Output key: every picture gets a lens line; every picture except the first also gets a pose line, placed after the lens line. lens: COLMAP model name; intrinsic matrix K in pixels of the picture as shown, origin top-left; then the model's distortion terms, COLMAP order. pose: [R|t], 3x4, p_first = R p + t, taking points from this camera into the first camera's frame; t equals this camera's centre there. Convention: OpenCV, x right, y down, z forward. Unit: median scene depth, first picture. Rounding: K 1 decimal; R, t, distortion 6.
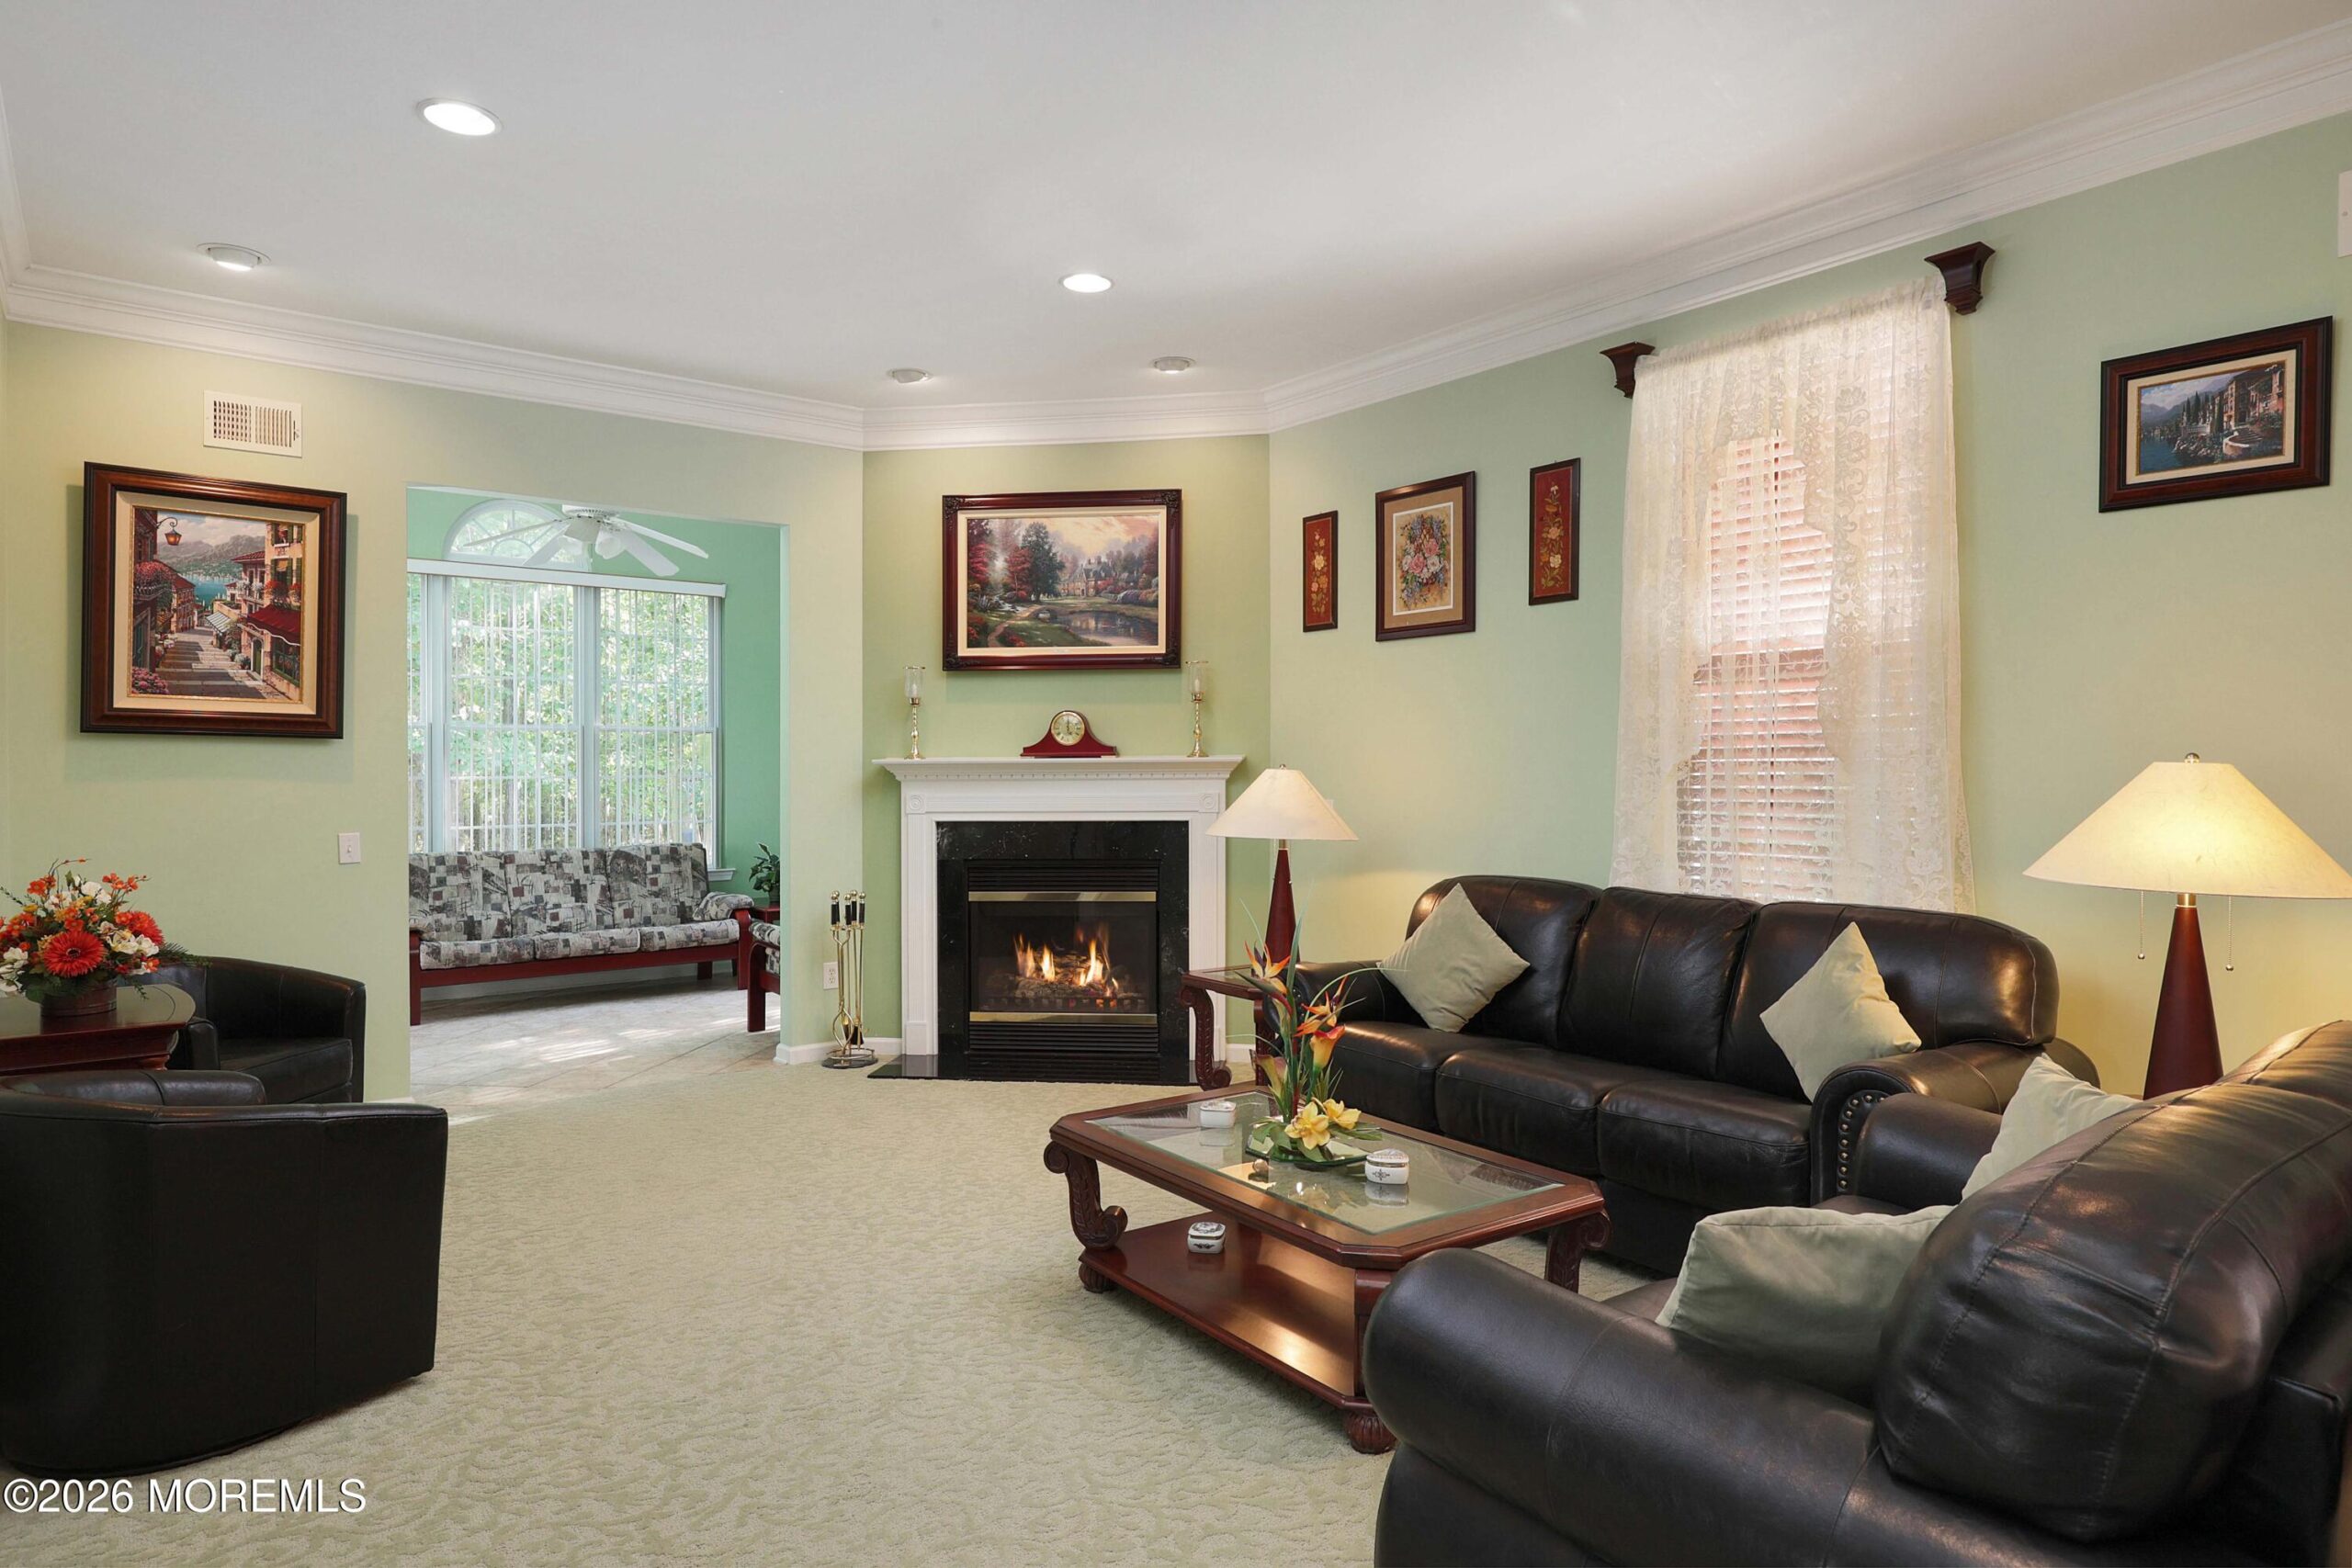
lens RADIAL K [[1349.2, 0, 1177.4], [0, 1349.2, 779.5], [0, 0, 1]] dist [0.000068, 0.000239]
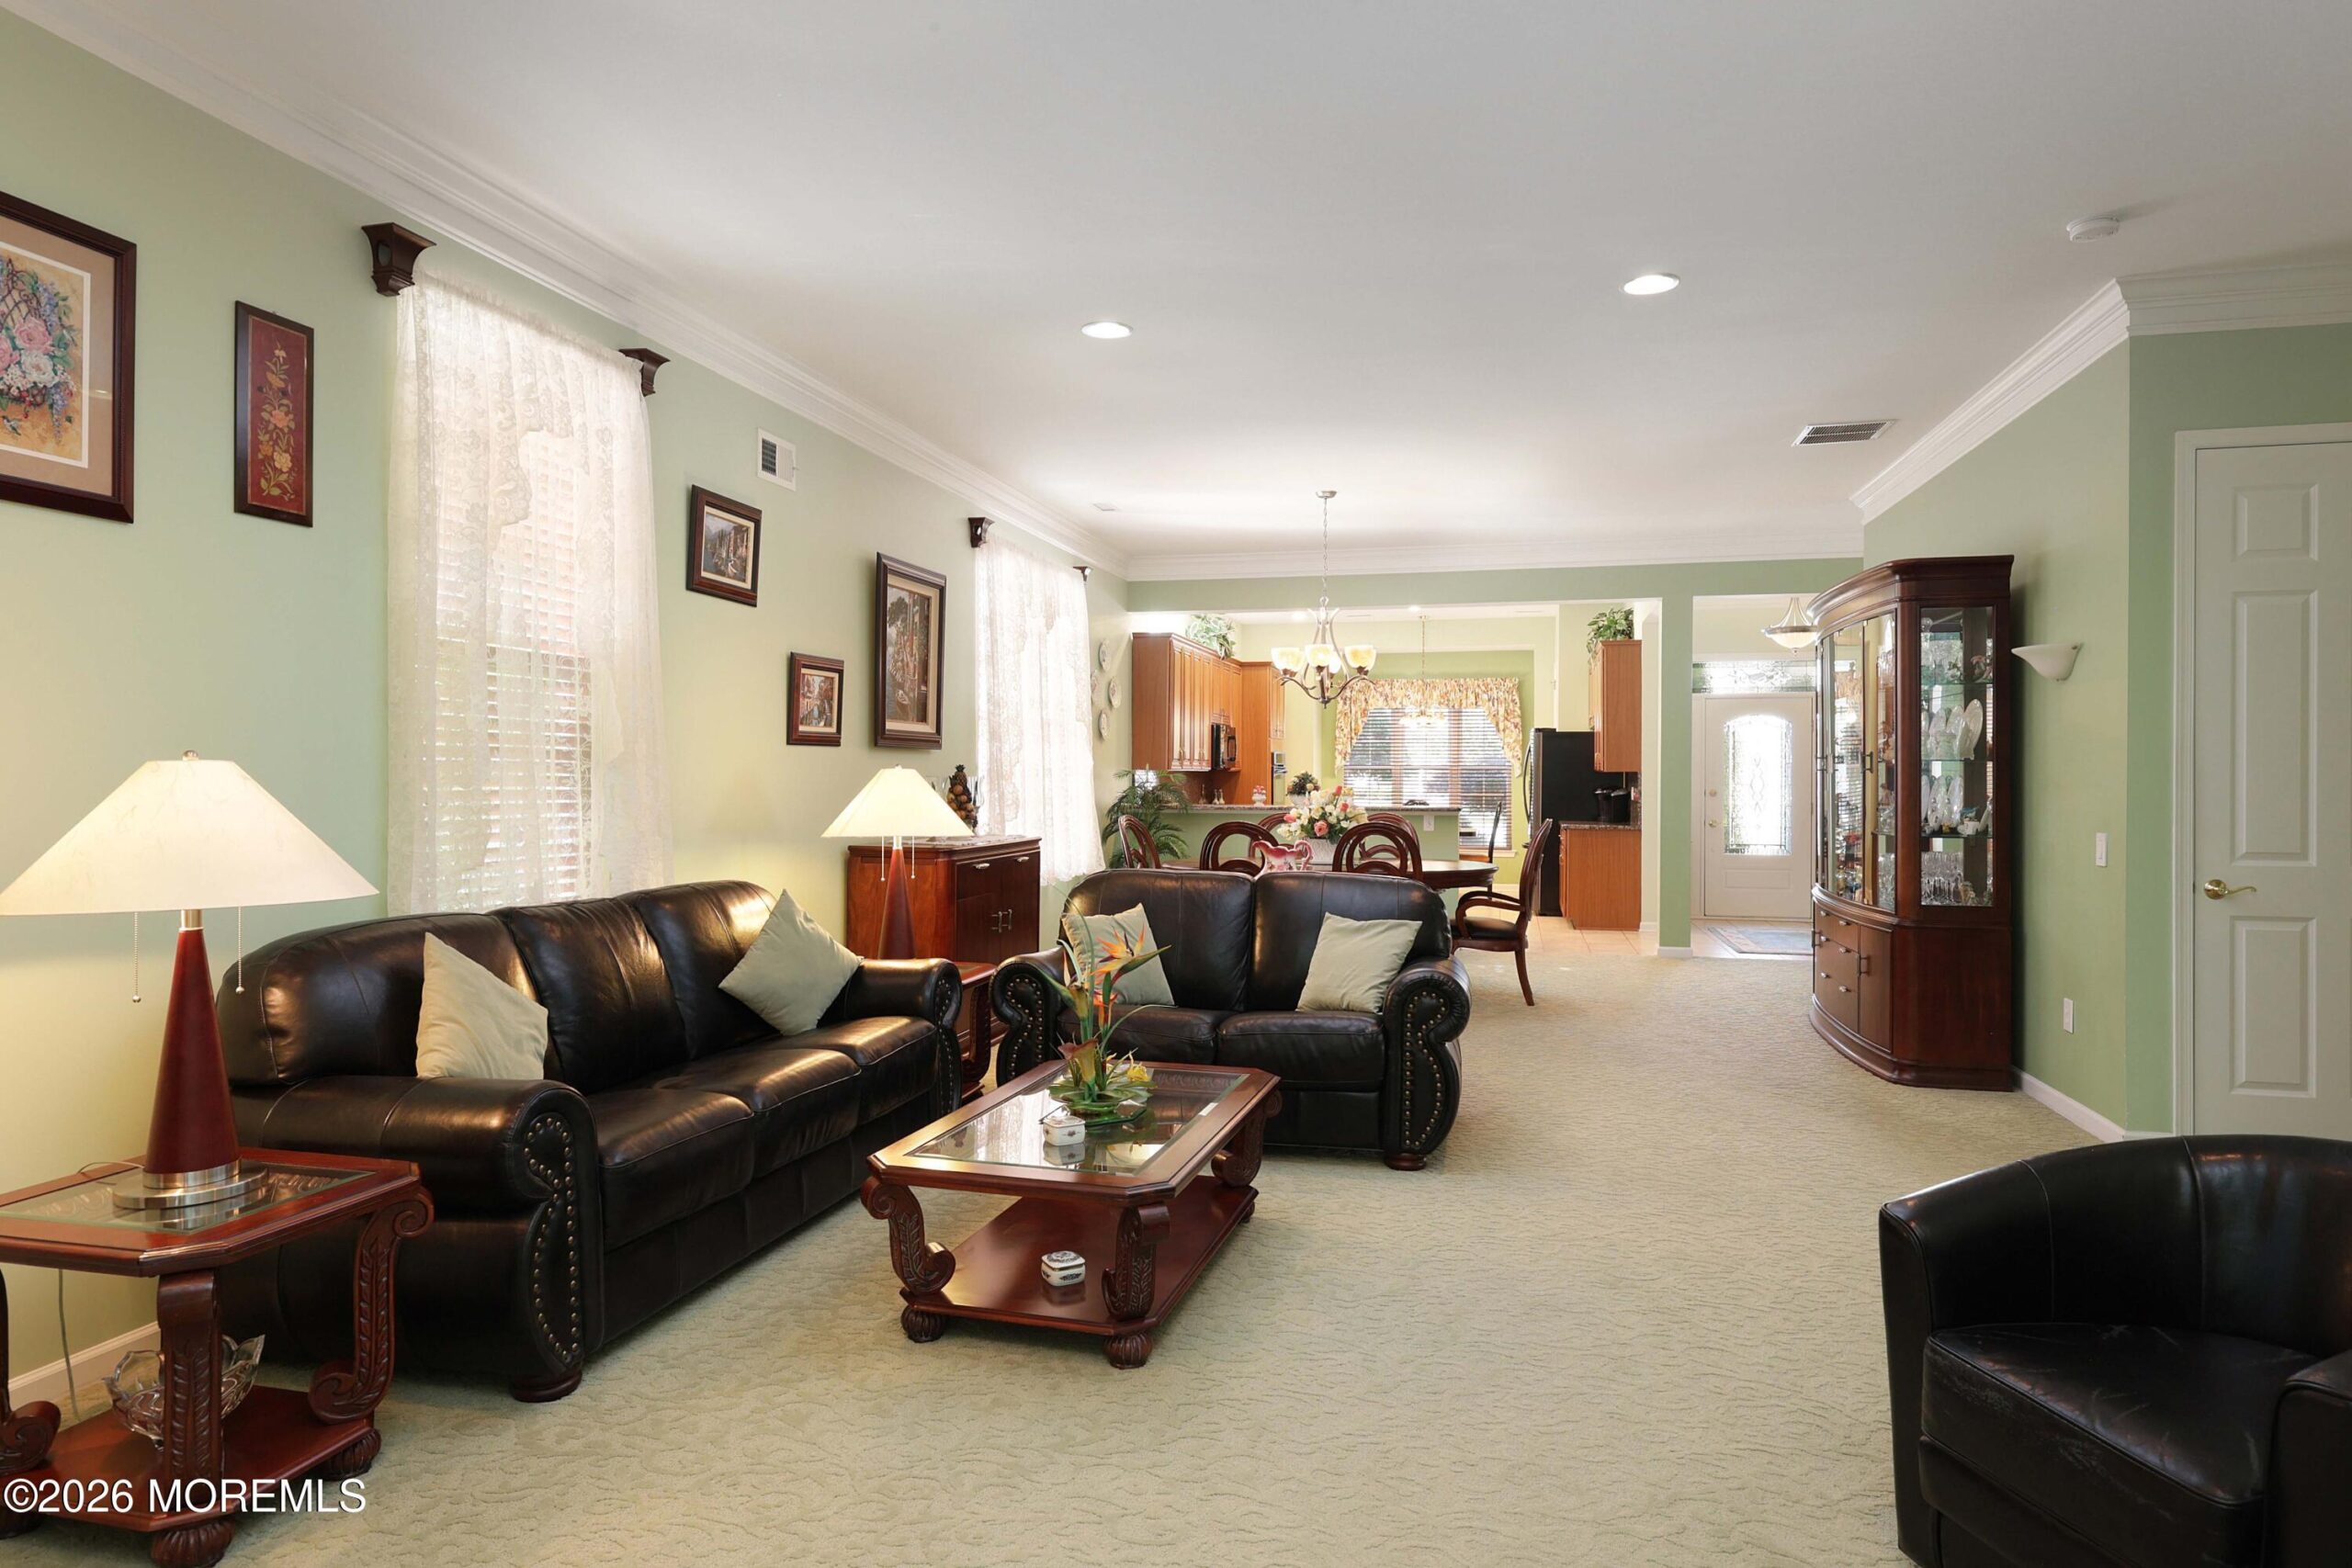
lens RADIAL K [[1349.2, 0, 1173.6], [0, 1349.2, 794.9], [0, 0, 1]] dist [0.000068, 0.000239]
pose [[-0.619019, -0.007410, 0.785341, -0.415977], [0.004952, 0.999899, 0.013337, -0.000300], [-0.785361, 0.012145, -0.618919, 0.833879]]
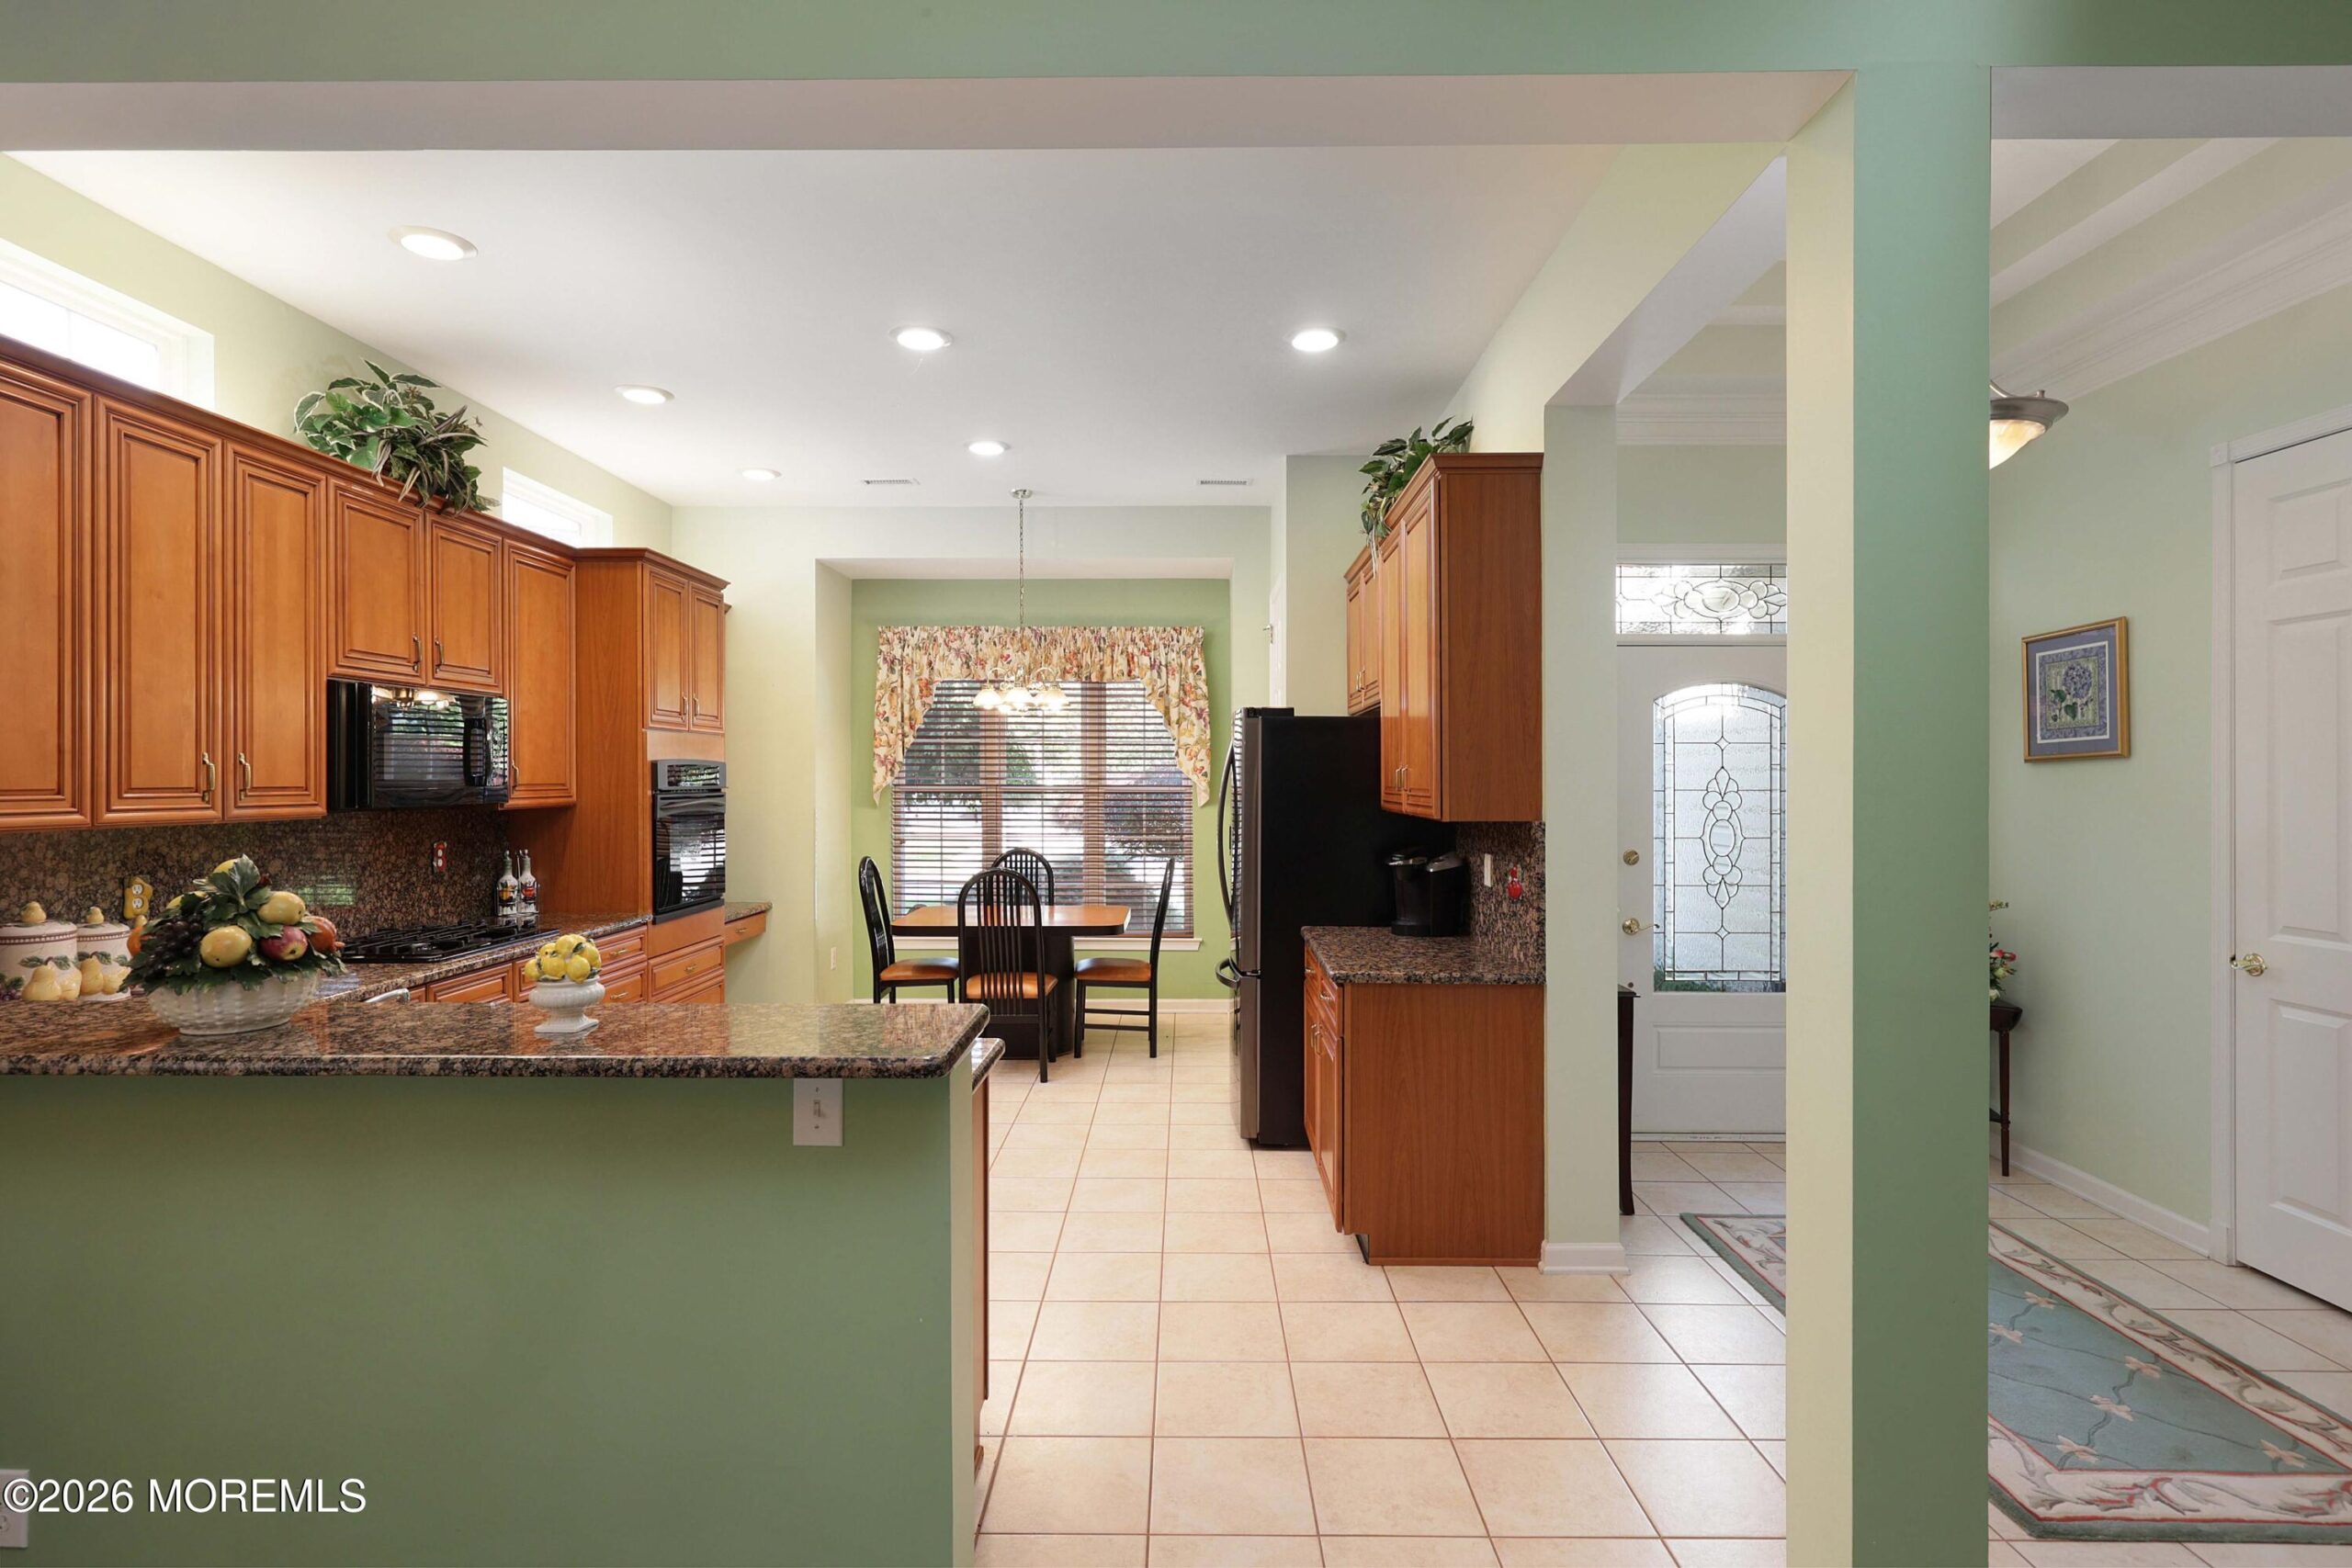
lens RADIAL K [[1167.9, 0, 1167.4], [0, 1167.9, 797.9], [0, 0, 1]] dist [0.001625, -0.001013]
pose [[-0.776606, -0.008433, 0.629930, 0.401066], [0.003315, 0.999842, 0.017471, -0.026659], [-0.629978, 0.015656, -0.776456, -0.227439]]
